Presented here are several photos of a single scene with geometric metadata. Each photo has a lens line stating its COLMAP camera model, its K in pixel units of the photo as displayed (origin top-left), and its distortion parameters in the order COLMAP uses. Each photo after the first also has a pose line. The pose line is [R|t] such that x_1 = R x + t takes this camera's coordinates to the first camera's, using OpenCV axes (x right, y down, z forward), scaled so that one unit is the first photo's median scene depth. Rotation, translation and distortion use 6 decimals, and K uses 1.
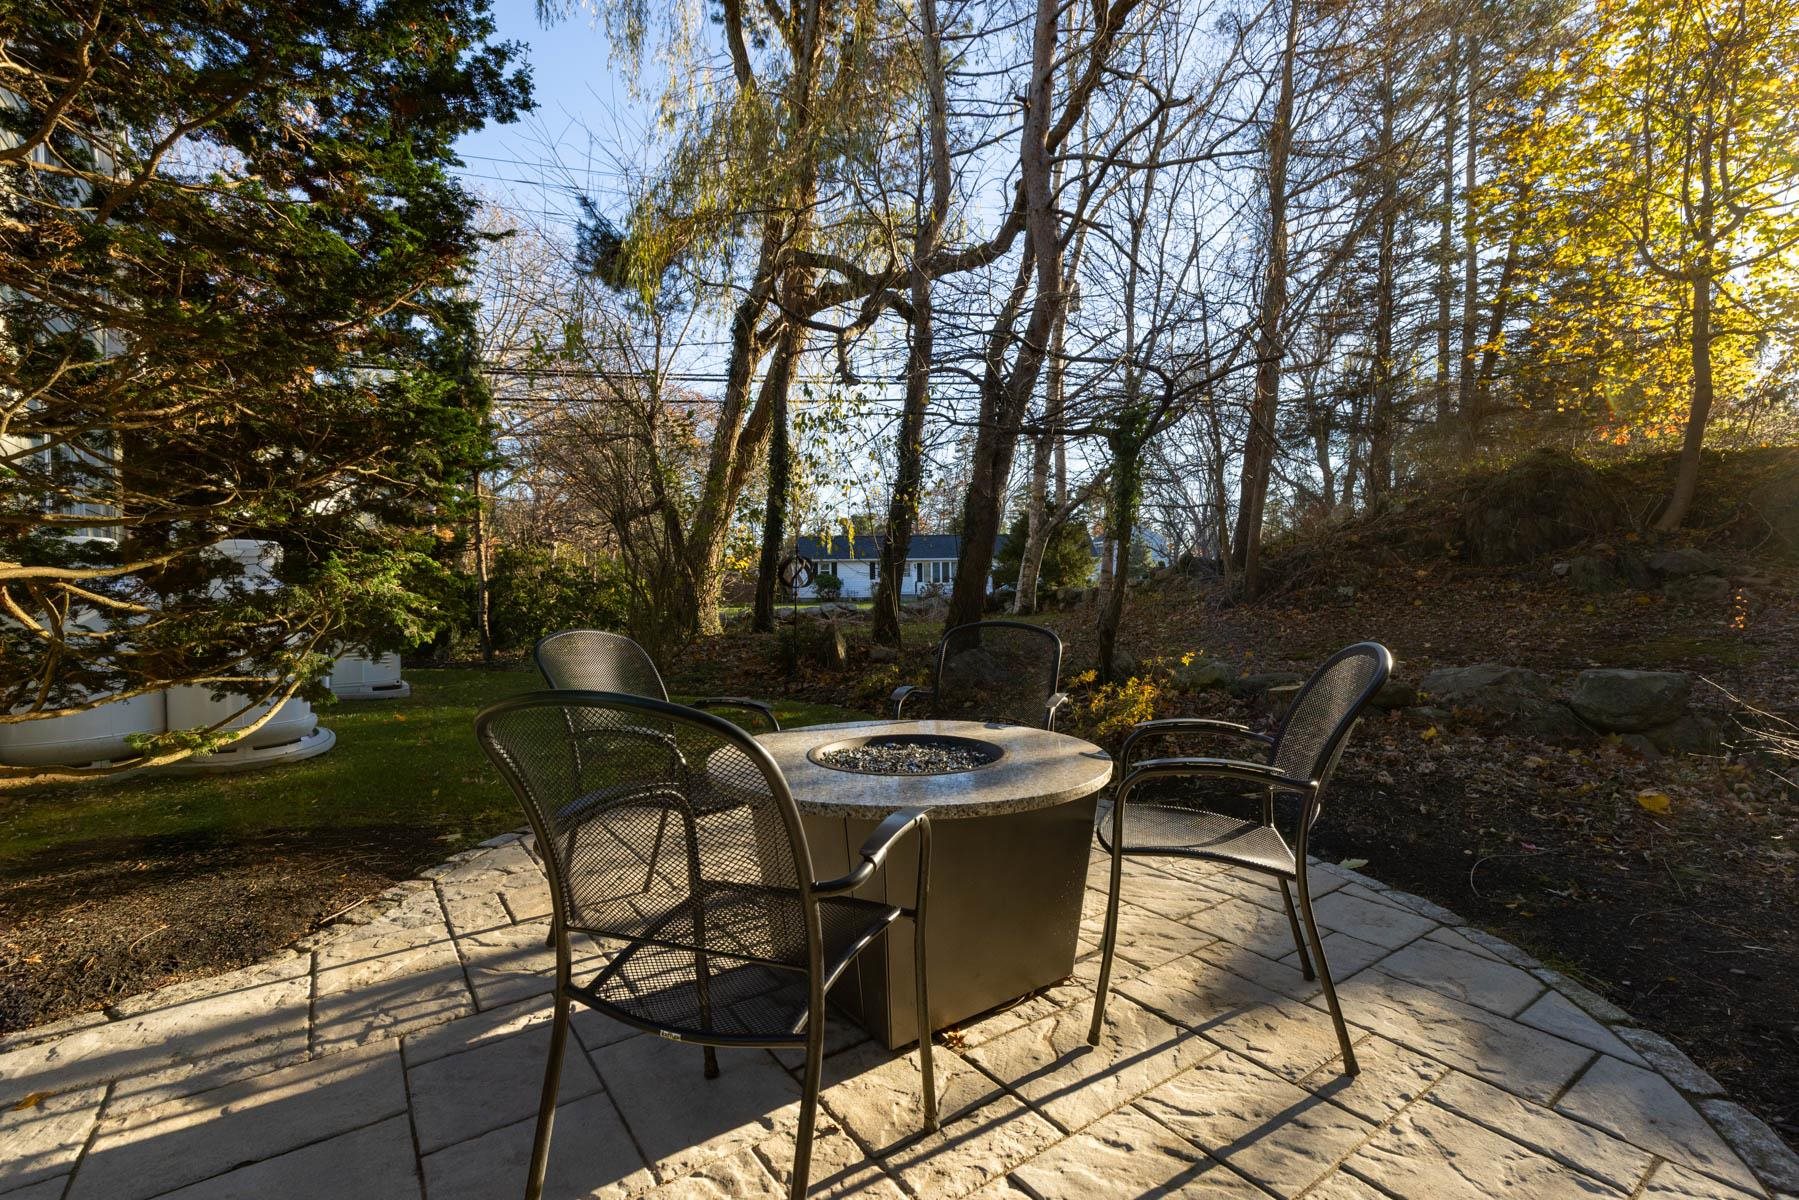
lens RADIAL K [[803.0, 0, 894.8], [0, 803.0, 591.8], [0, 0, 1]] dist [0.011910, 0.000444]
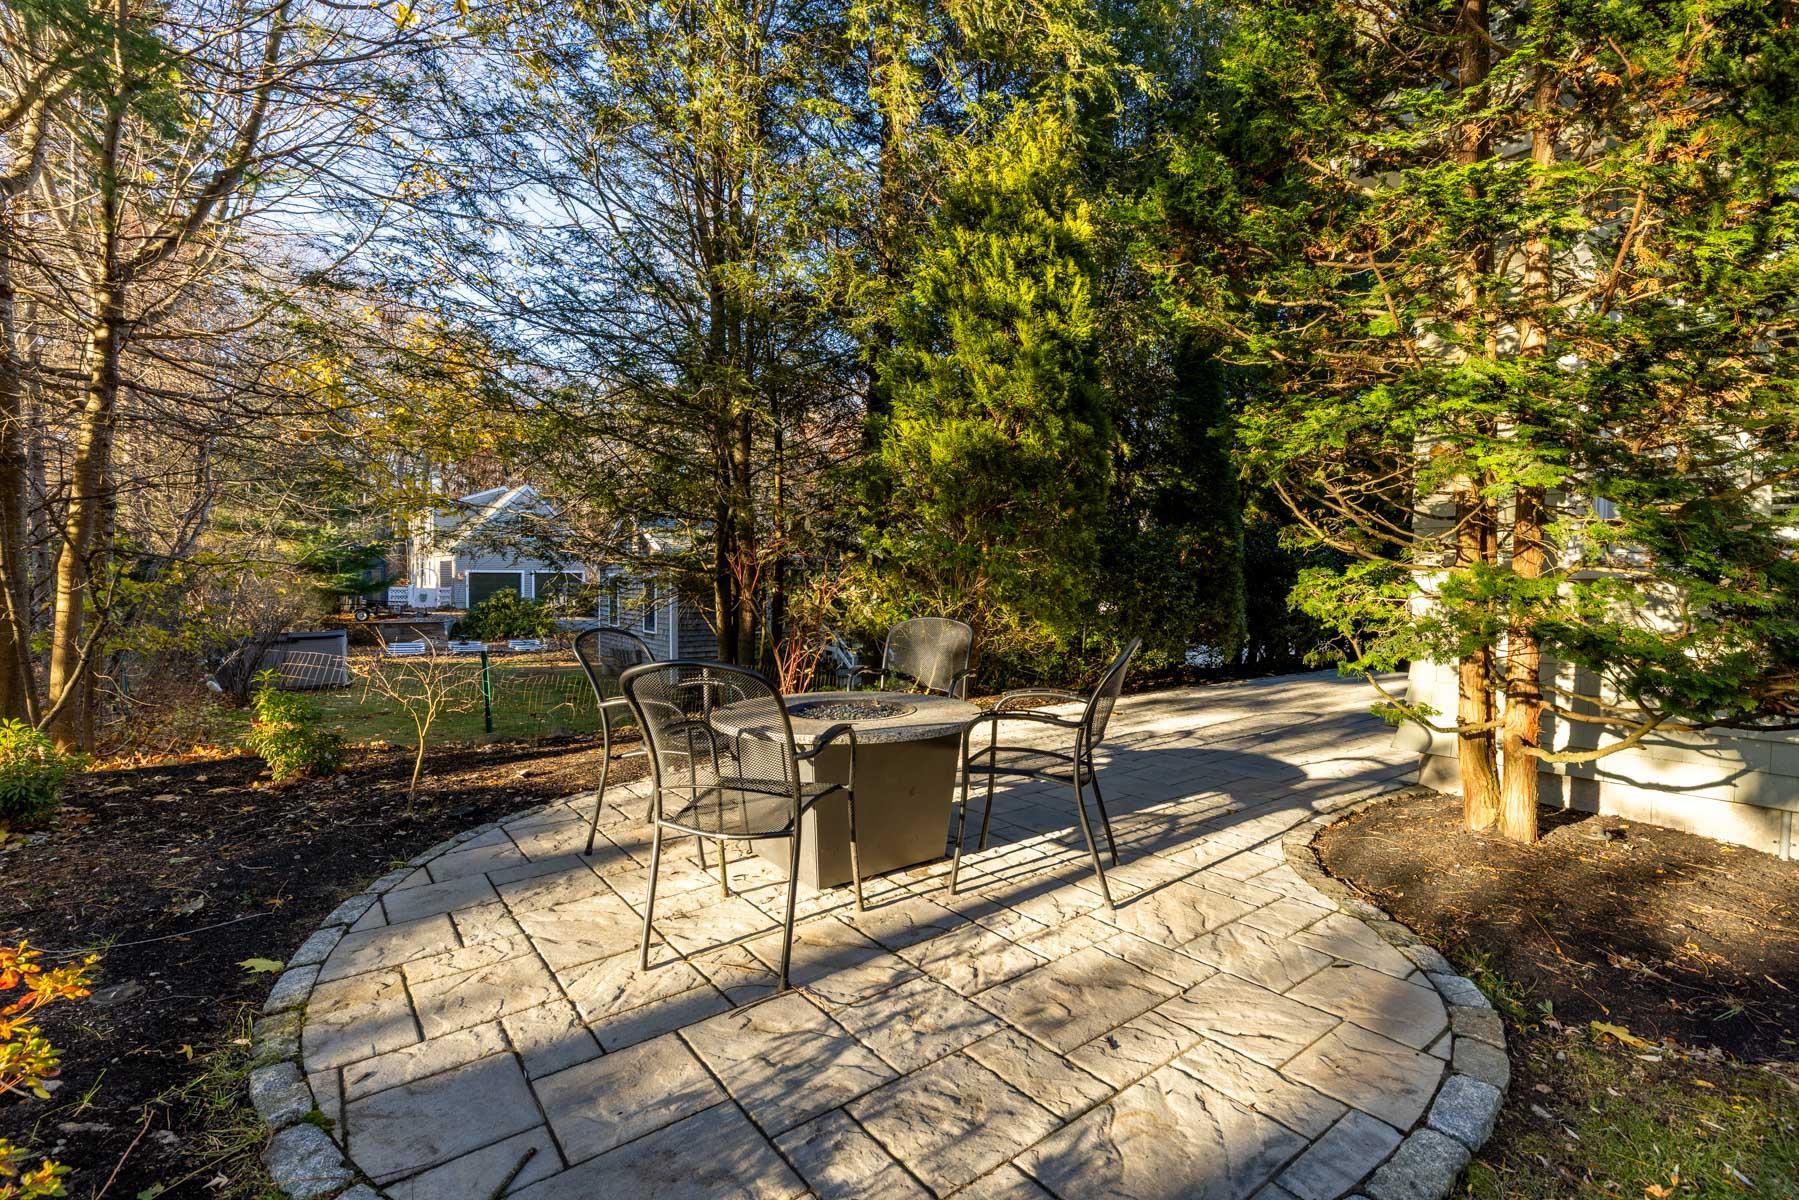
lens RADIAL K [[803.0, 0, 900.5], [0, 803.0, 596.0], [0, 0, 1]] dist [0.011910, 0.000444]
pose [[-0.999126, 0.012030, -0.040038, -0.025071], [0.010584, 0.999291, 0.036120, -0.055284], [0.040444, 0.035665, -0.998545, 2.321319]]
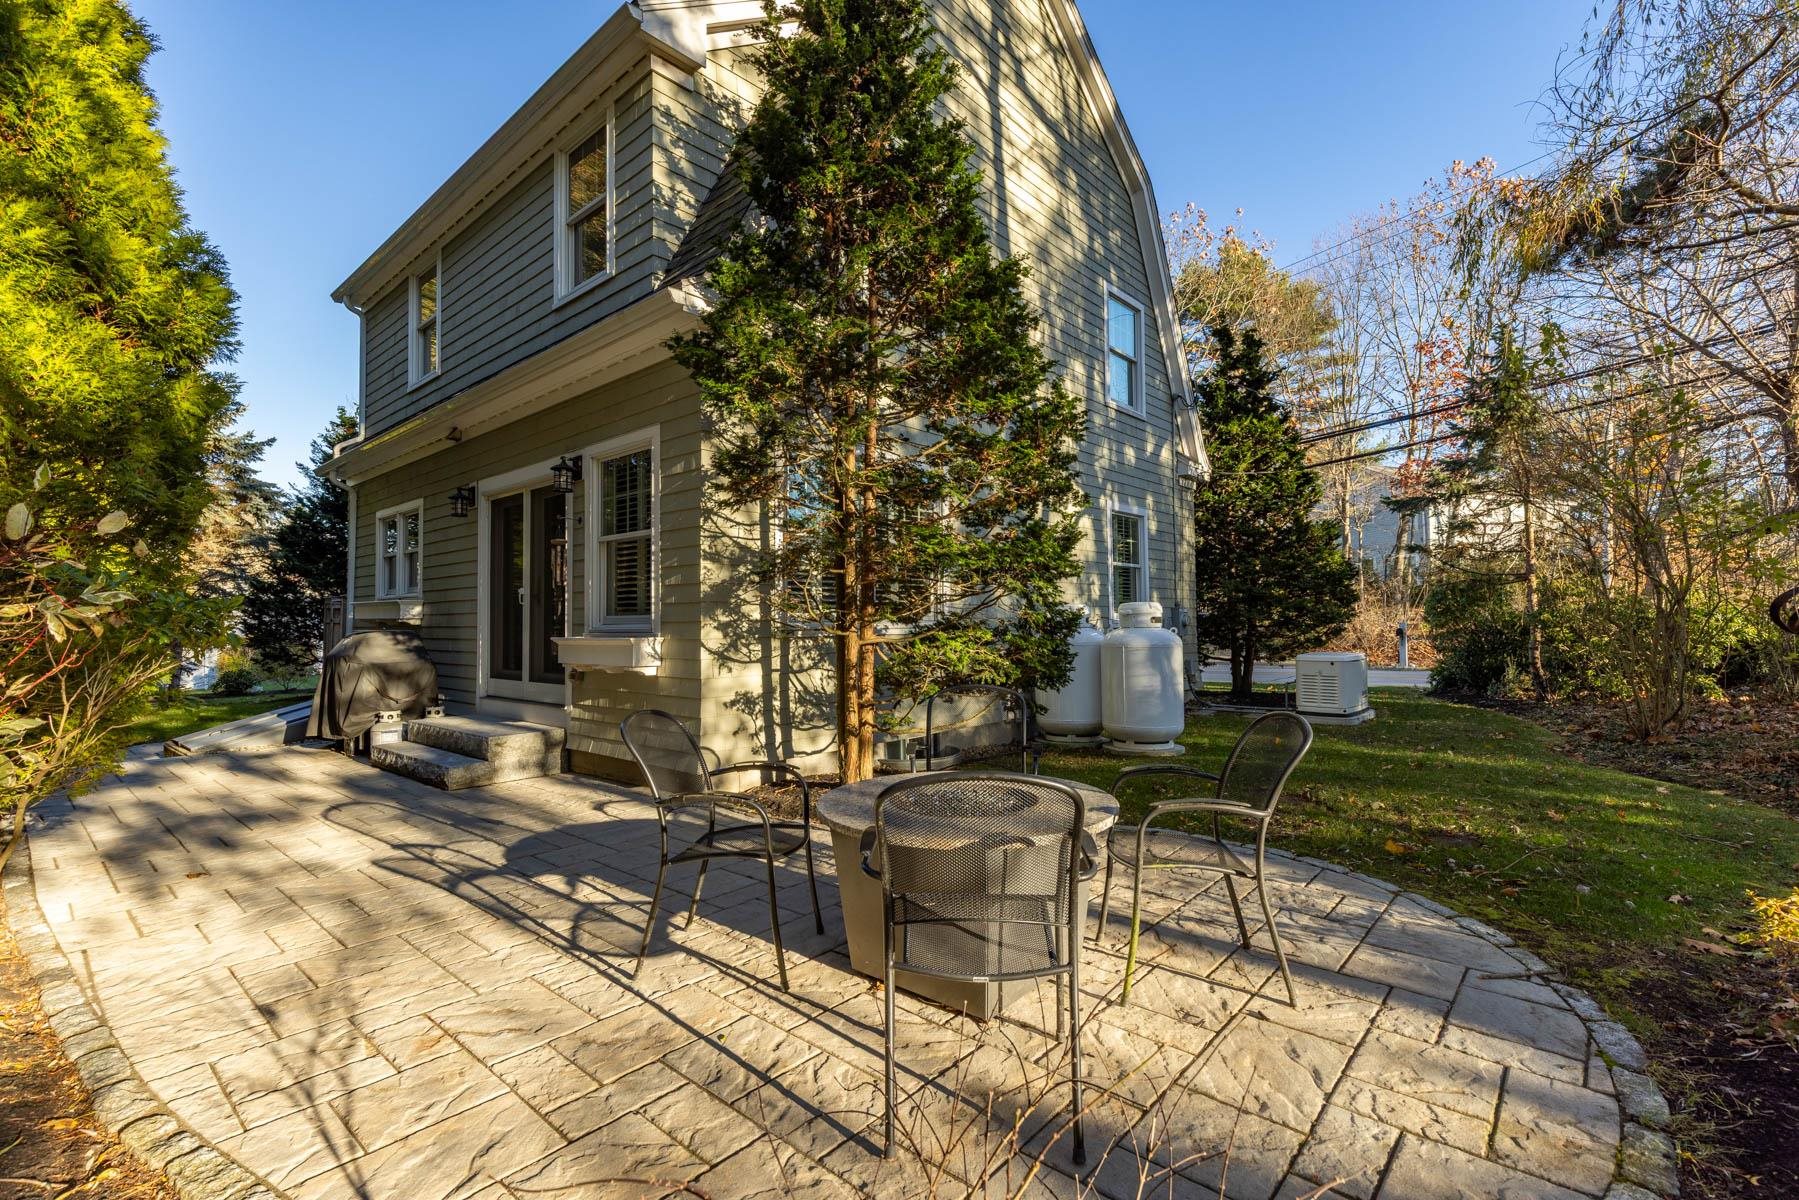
lens RADIAL K [[803.0, 0, 931.6], [0, 803.0, 598.9], [0, 0, 1]] dist [0.011910, 0.000444]
pose [[0.259826, -0.015381, -0.965533, 1.200826], [-0.004887, 0.999839, -0.017243, -0.096313], [0.965643, 0.009198, 0.259709, 0.565274]]
